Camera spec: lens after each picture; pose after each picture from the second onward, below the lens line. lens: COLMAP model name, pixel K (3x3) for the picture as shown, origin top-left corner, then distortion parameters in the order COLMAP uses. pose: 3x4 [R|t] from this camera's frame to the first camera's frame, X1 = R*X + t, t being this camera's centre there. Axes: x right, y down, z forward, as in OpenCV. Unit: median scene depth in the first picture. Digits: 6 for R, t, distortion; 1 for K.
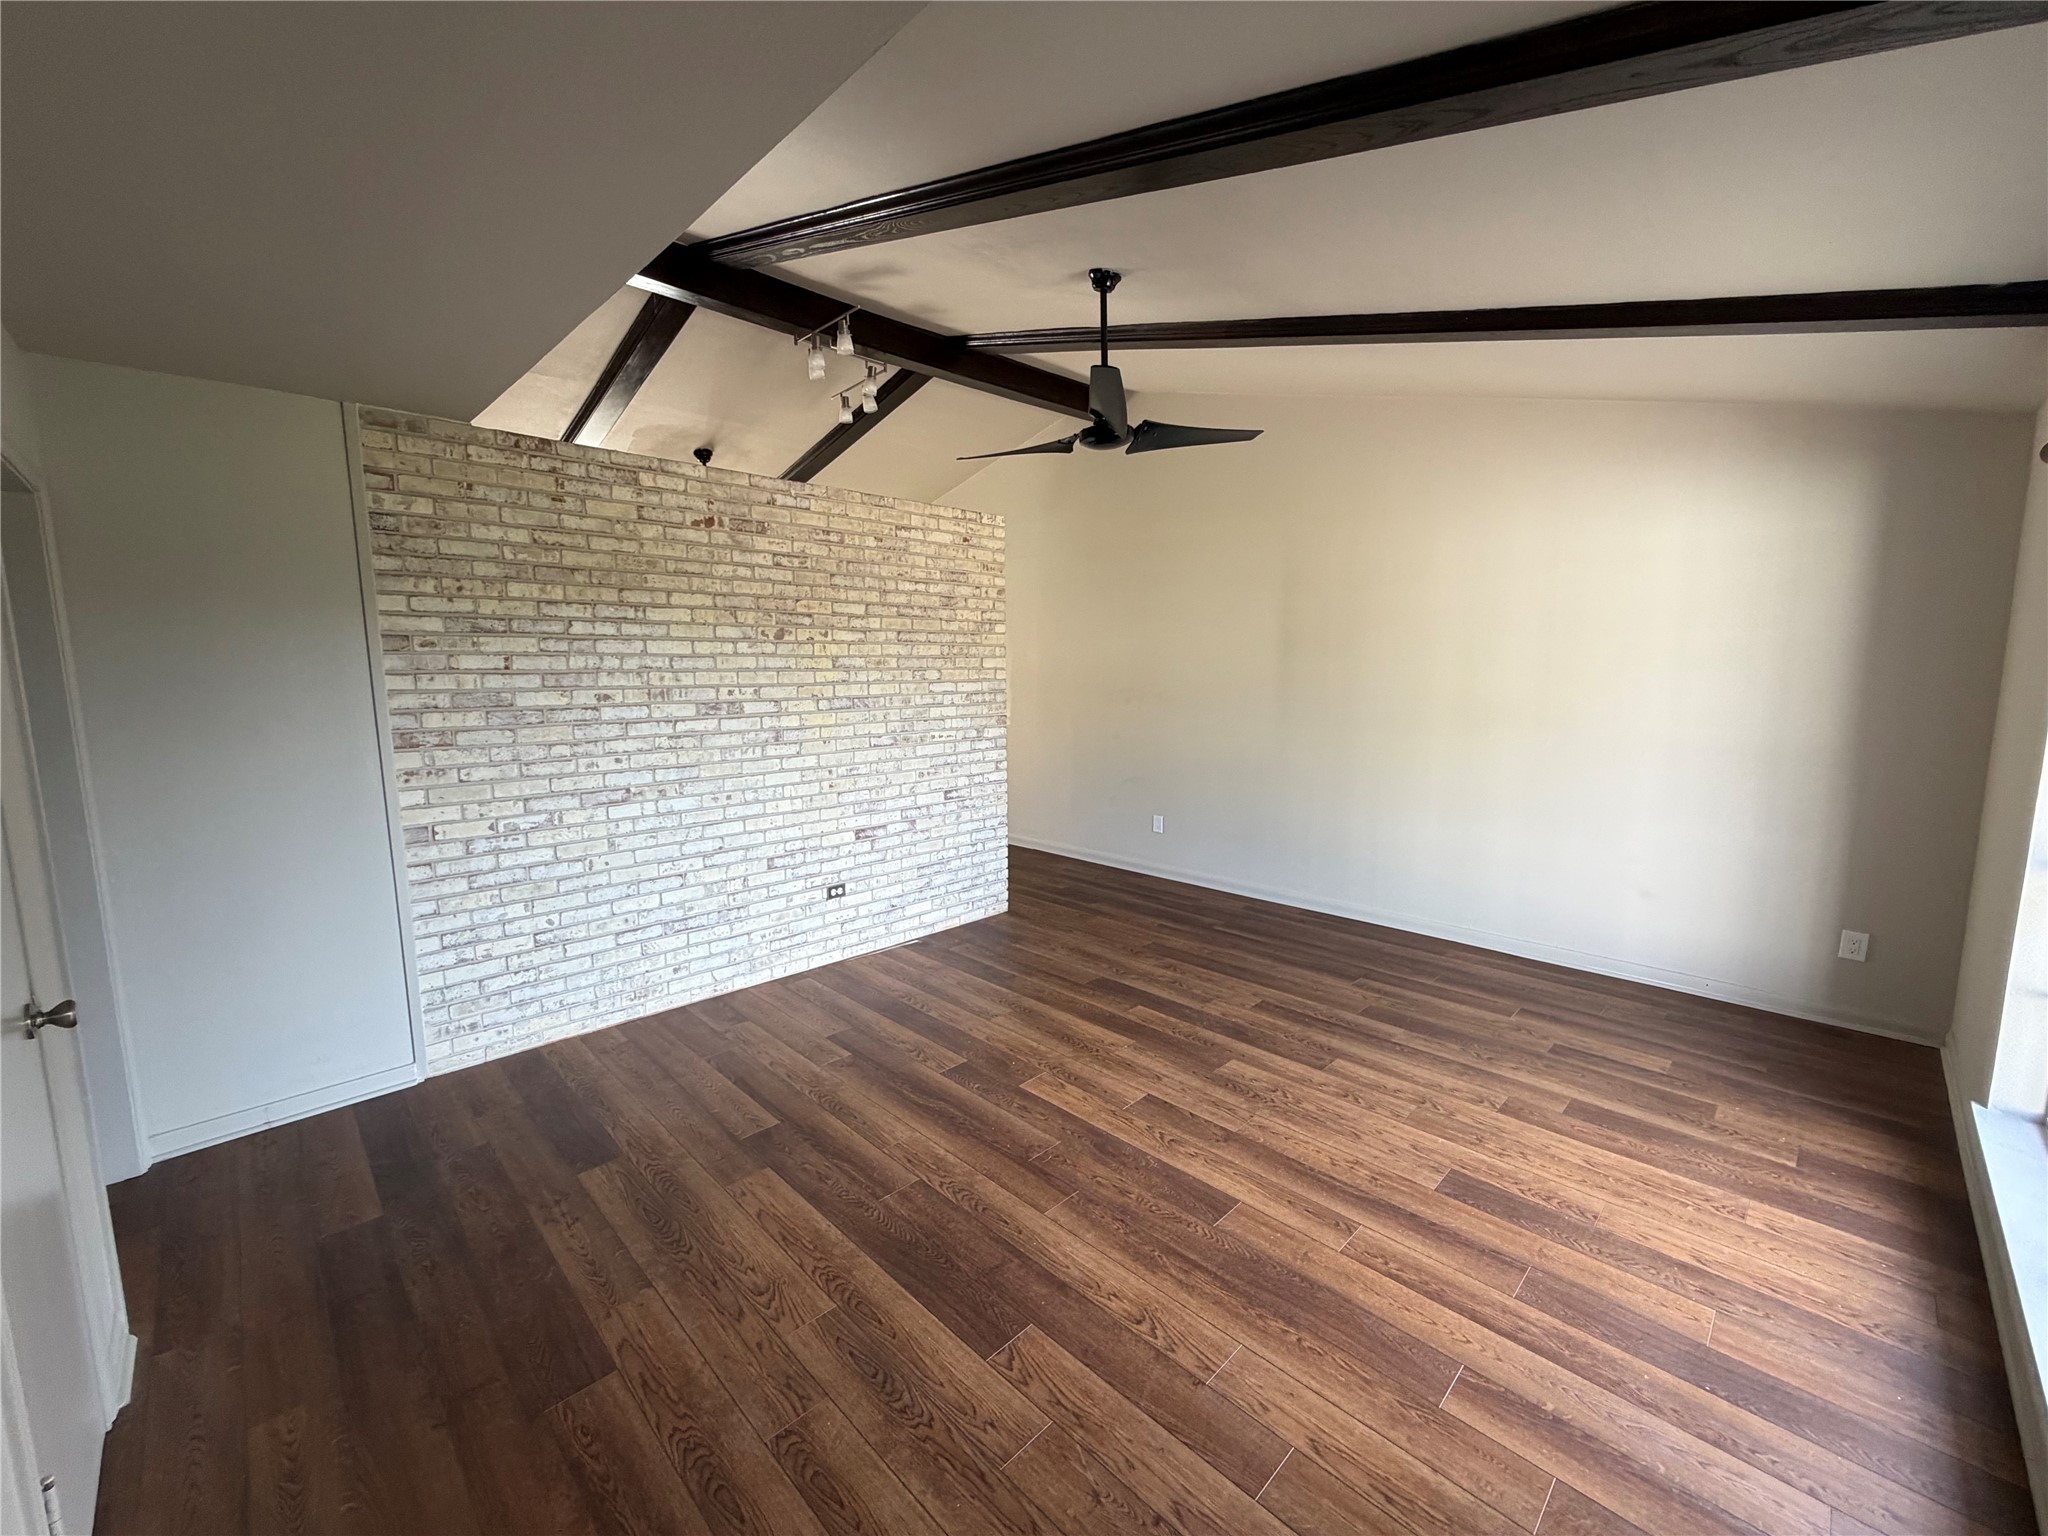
lens RADIAL K [[820.4, 0, 1017.0], [0, 820.4, 770.1], [0, 0, 1]] dist [0.000643, 0.000248]
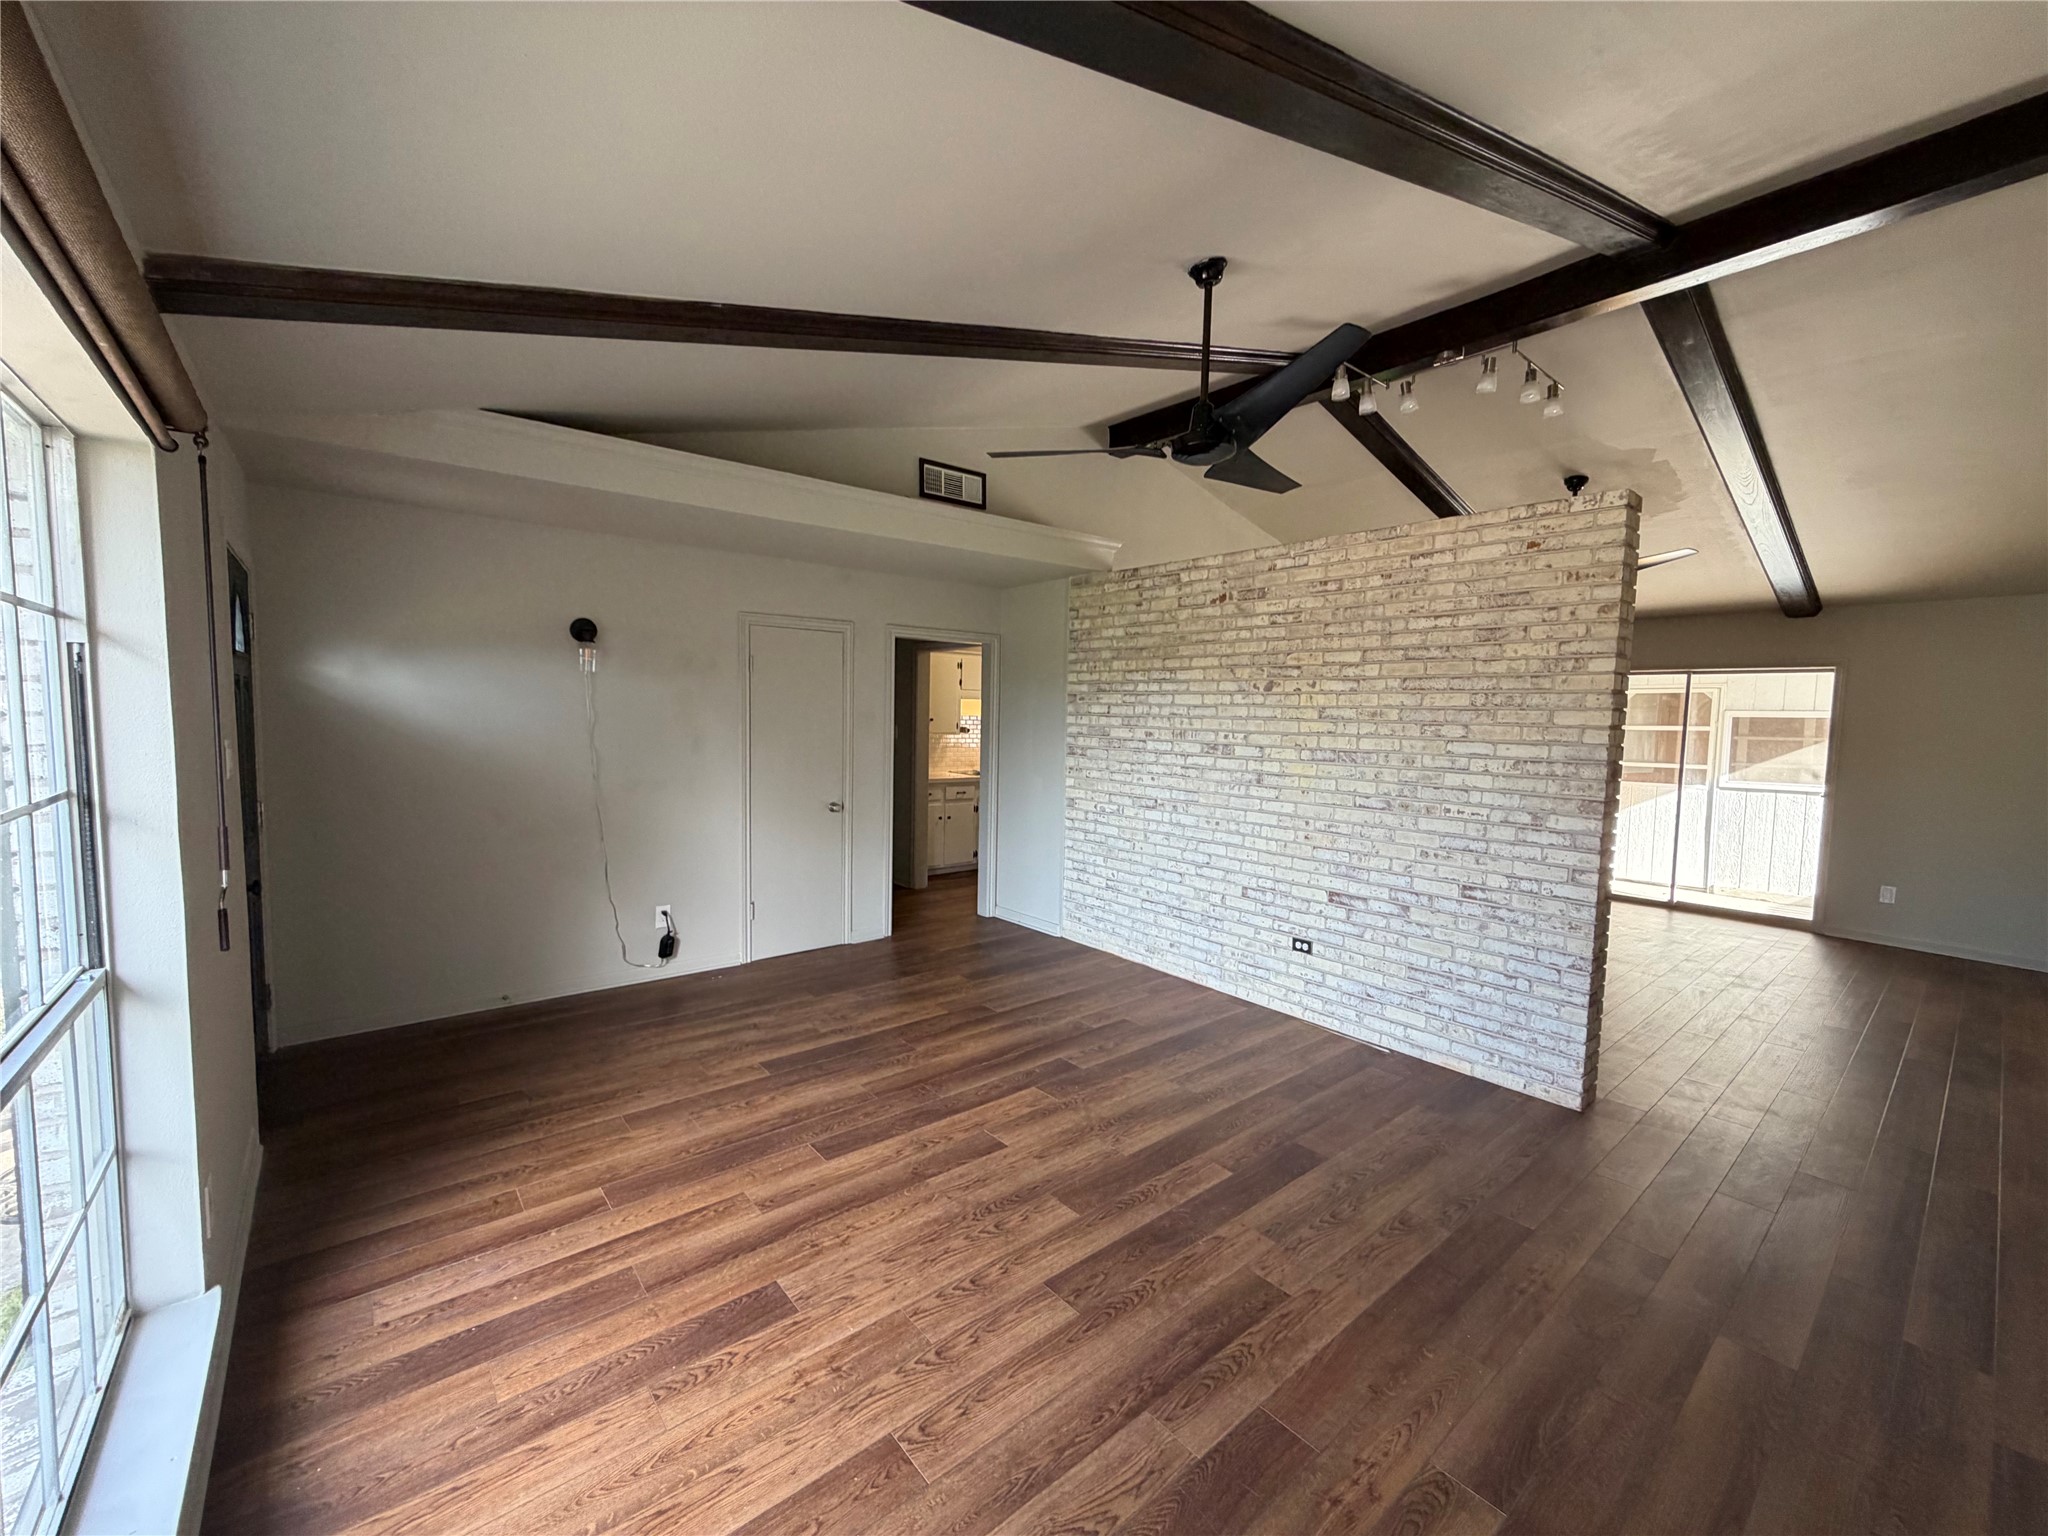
lens RADIAL K [[820.4, 0, 1017.0], [0, 820.4, 770.1], [0, 0, 1]] dist [0.000643, 0.000248]
pose [[-0.088357, 0.074342, -0.993311, 0.865523], [-0.146795, 0.985351, 0.086804, -0.105565], [0.985213, 0.153483, -0.076149, 0.800423]]
